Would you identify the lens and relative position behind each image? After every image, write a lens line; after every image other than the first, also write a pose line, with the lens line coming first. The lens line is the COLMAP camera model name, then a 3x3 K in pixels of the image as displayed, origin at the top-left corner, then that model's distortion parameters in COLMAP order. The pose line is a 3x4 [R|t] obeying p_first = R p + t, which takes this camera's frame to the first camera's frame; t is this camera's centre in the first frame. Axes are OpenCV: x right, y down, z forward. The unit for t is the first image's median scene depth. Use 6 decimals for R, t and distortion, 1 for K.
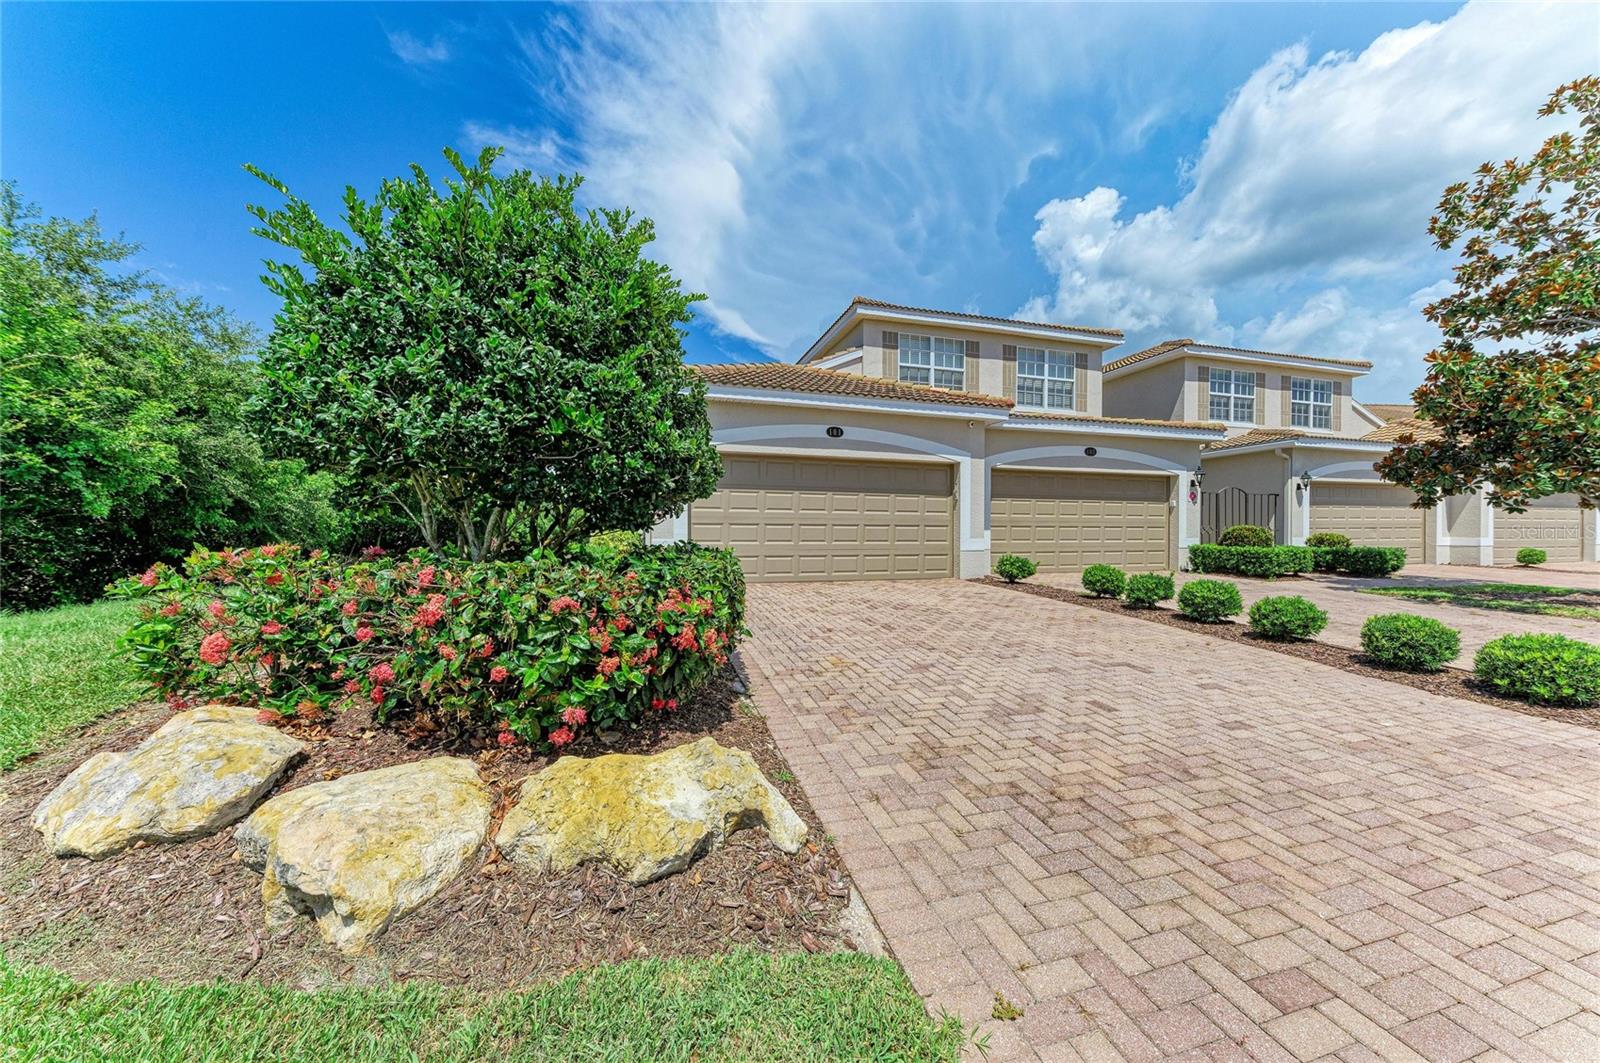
lens RADIAL K [[525.6, 0, 800.0], [0, 525.6, 531.5], [0, 0, 1]] dist [0.009098, -0.000237]
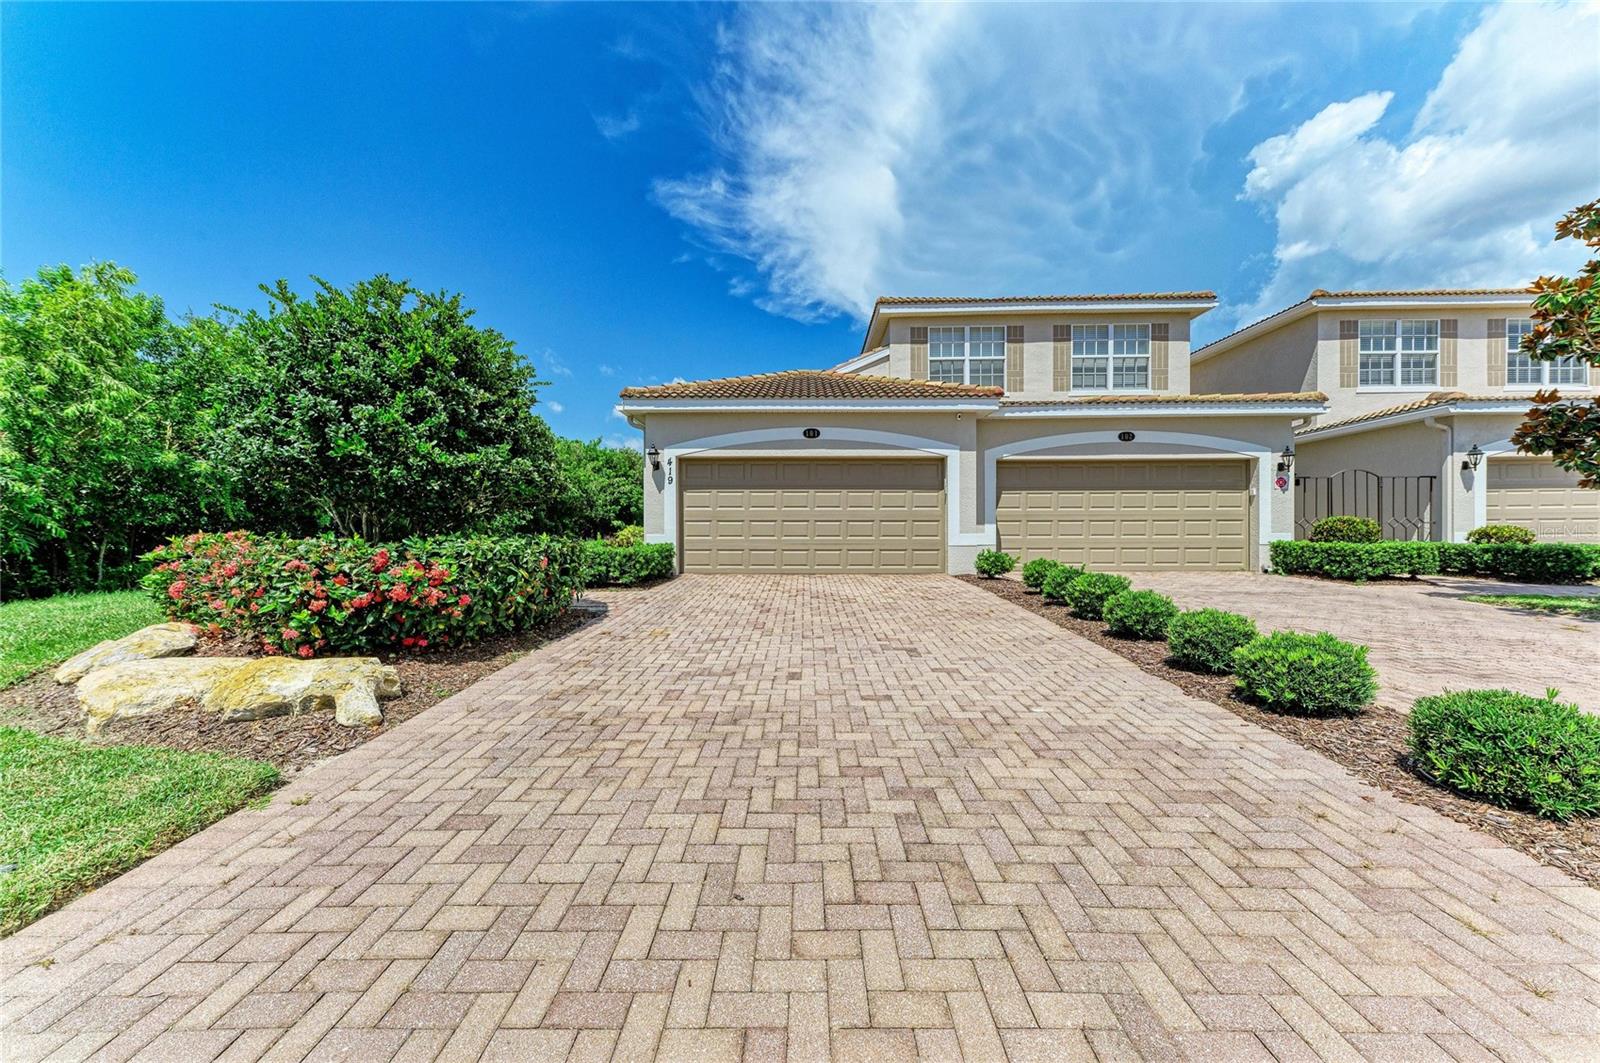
lens RADIAL K [[525.6, 0, 800.0], [0, 525.6, 531.5], [0, 0, 1]] dist [0.009098, -0.000237]
pose [[0.957550, -0.007075, -0.288181, 0.276656], [0.005916, 0.999971, -0.004895, 0.010671], [0.288207, 0.002982, 0.957564, -0.015066]]
